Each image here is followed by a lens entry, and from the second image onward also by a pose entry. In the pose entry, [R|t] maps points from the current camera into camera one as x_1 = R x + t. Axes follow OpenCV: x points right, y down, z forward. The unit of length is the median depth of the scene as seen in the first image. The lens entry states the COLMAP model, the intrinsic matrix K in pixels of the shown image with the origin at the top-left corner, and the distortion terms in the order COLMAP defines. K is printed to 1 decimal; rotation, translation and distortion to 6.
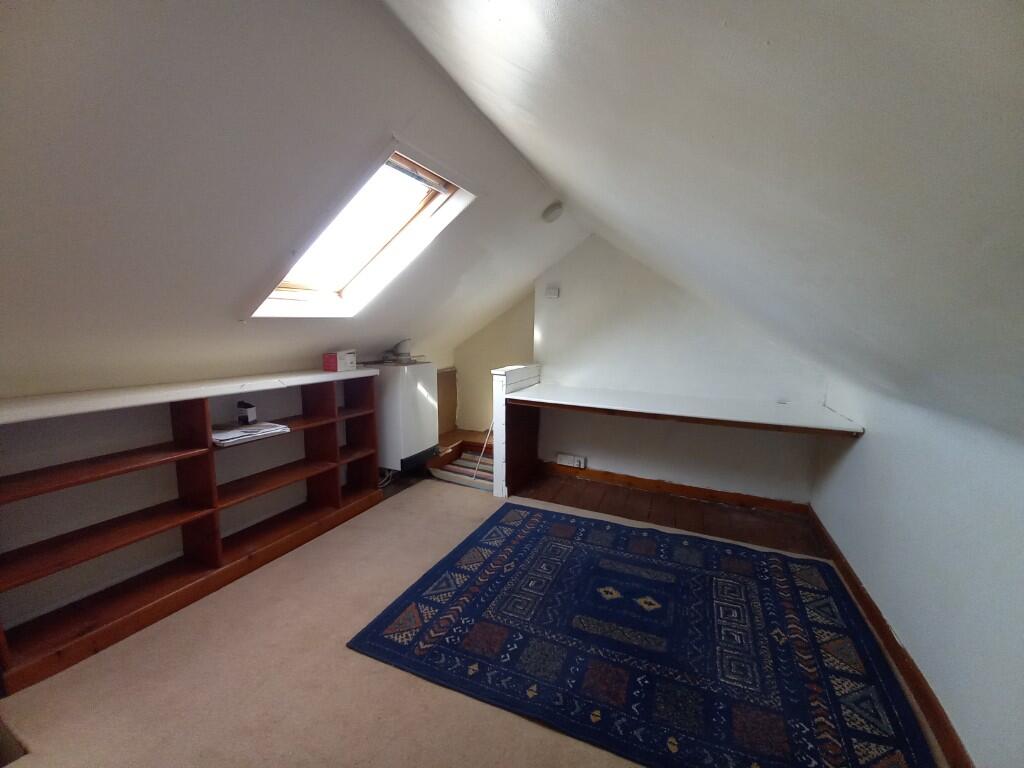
lens RADIAL K [[402.6, 0, 521.4], [0, 402.6, 385.7], [0, 0, 1]] dist [-0.008003, -0.000821]
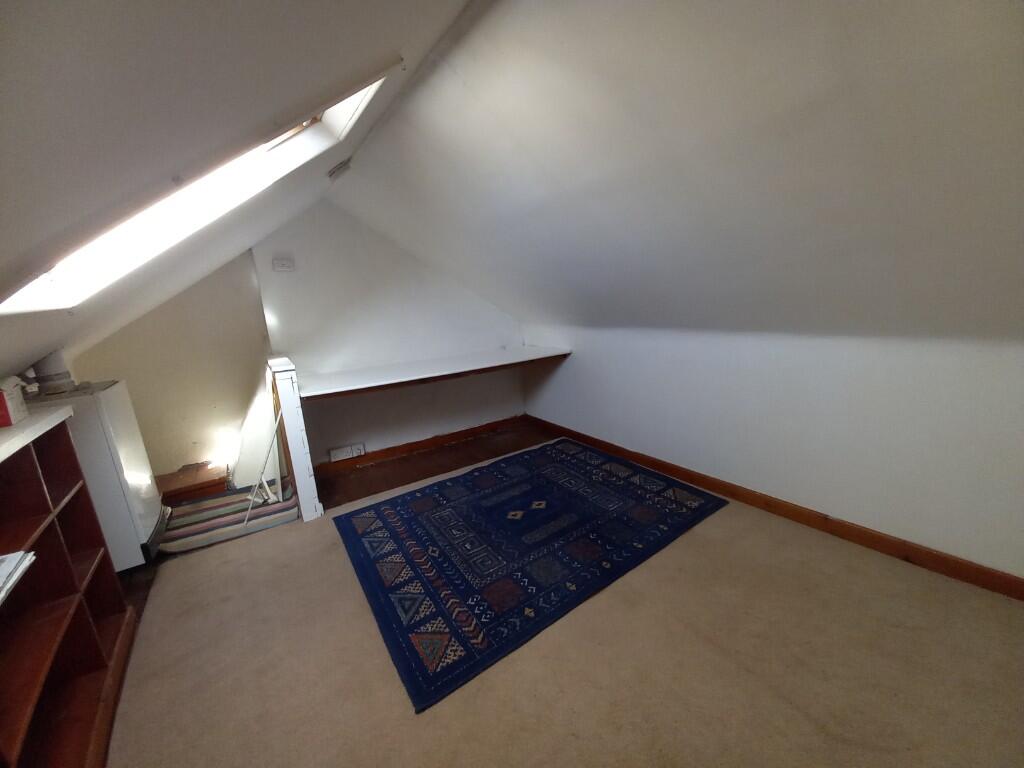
lens RADIAL K [[402.6, 0, 523.1], [0, 402.6, 386.0], [0, 0, 1]] dist [-0.008003, -0.000821]
pose [[0.512599, -0.233780, 0.826190, -0.603527], [0.184958, 0.969695, 0.159632, -0.048655], [-0.838471, 0.070983, 0.540304, 0.255144]]
